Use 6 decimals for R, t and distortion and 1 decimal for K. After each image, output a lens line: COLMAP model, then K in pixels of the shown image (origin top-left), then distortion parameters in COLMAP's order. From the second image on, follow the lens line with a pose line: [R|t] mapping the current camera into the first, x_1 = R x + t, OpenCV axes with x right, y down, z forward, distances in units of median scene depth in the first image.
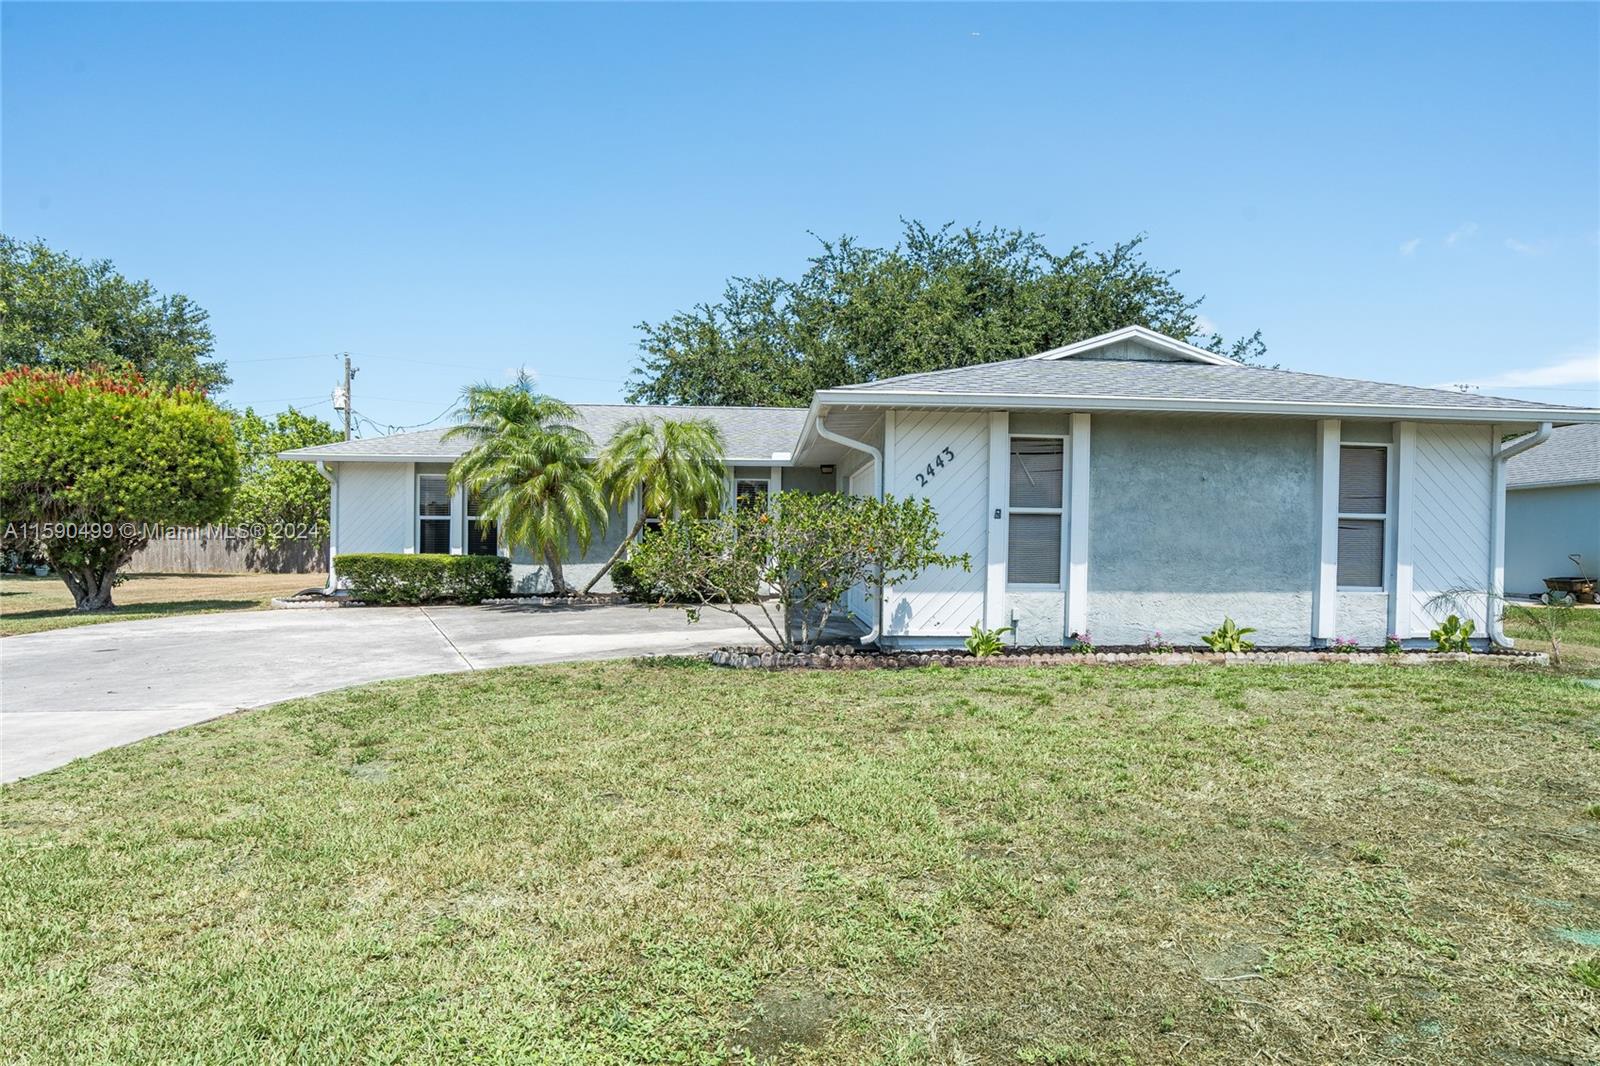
lens RADIAL K [[986.8, 0, 803.3], [0, 986.8, 548.9], [0, 0, 1]] dist [-0.034170, 0.000998]
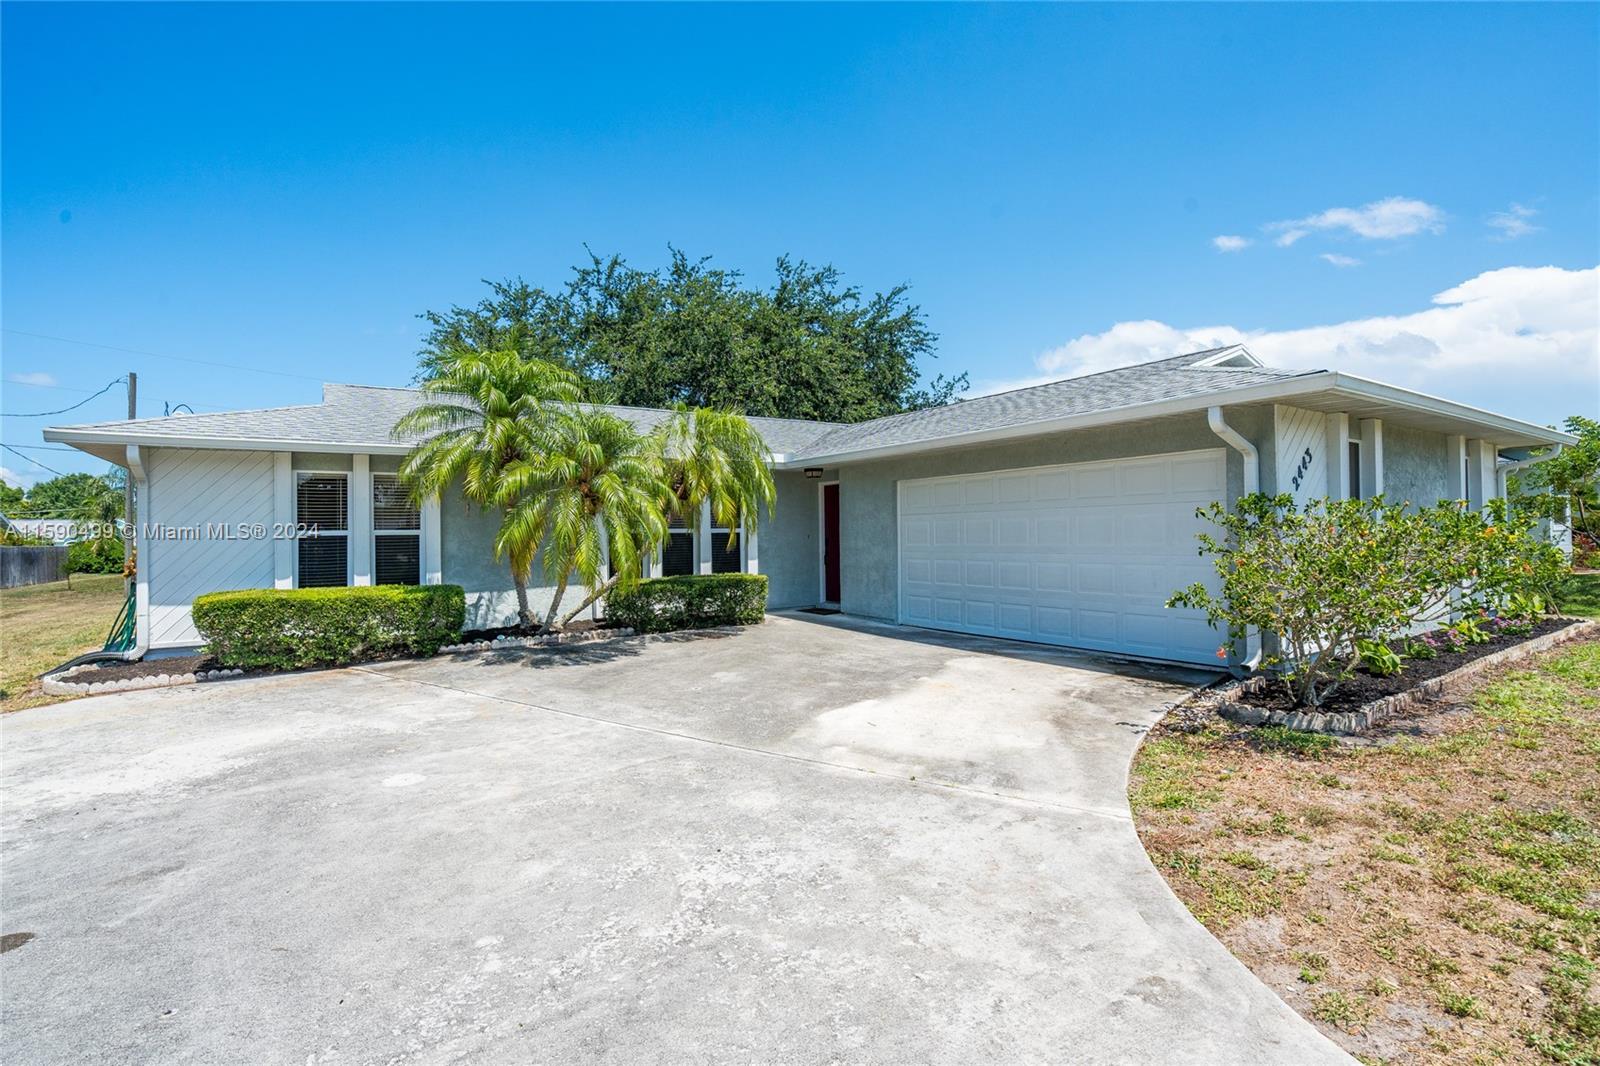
lens RADIAL K [[751.2, 0, 782.1], [0, 751.2, 528.0], [0, 0, 1]] dist [-0.020725, 0.000194]
pose [[0.875568, -0.019185, 0.482714, -0.593329], [0.026625, 0.999609, -0.008564, -0.037917], [-0.482360, 0.020350, 0.875736, 0.653902]]
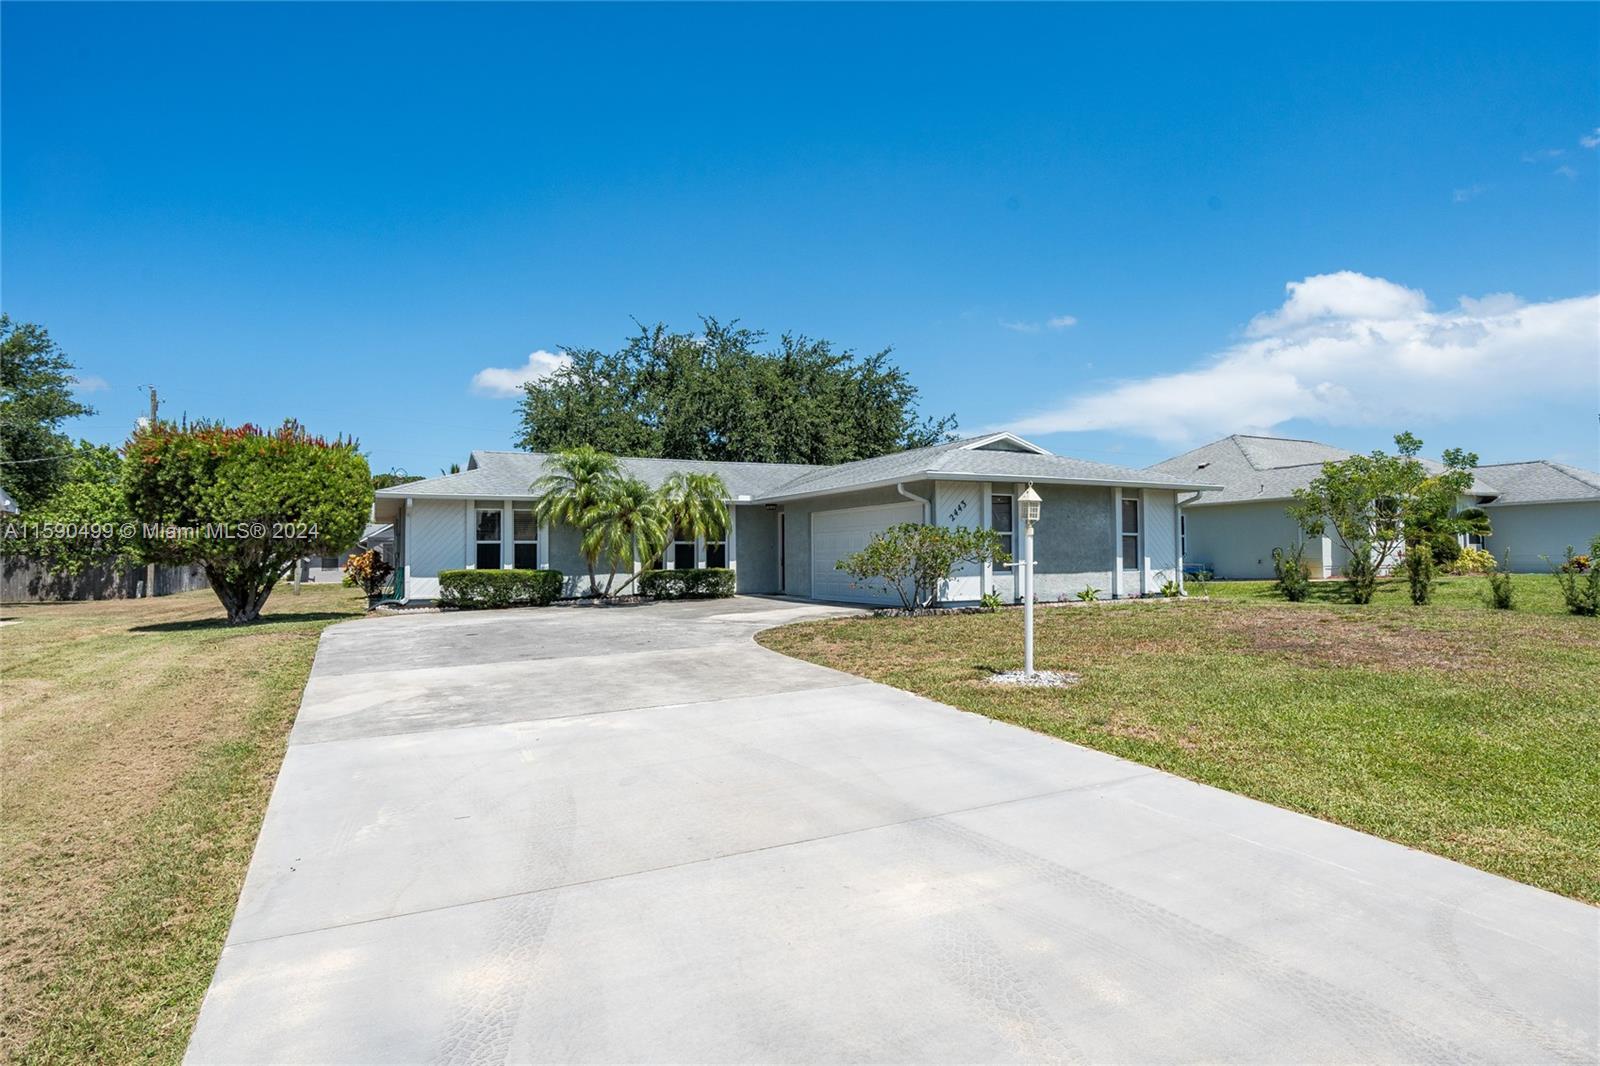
lens RADIAL K [[875.8, 0, 805.6], [0, 875.8, 536.2], [0, 0, 1]] dist [-0.029321, 0.004781]
pose [[0.911460, -0.010089, 0.411265, -0.805190], [0.023924, 0.999307, -0.028507, 0.006304], [-0.410692, 0.035822, 0.911070, -0.393519]]
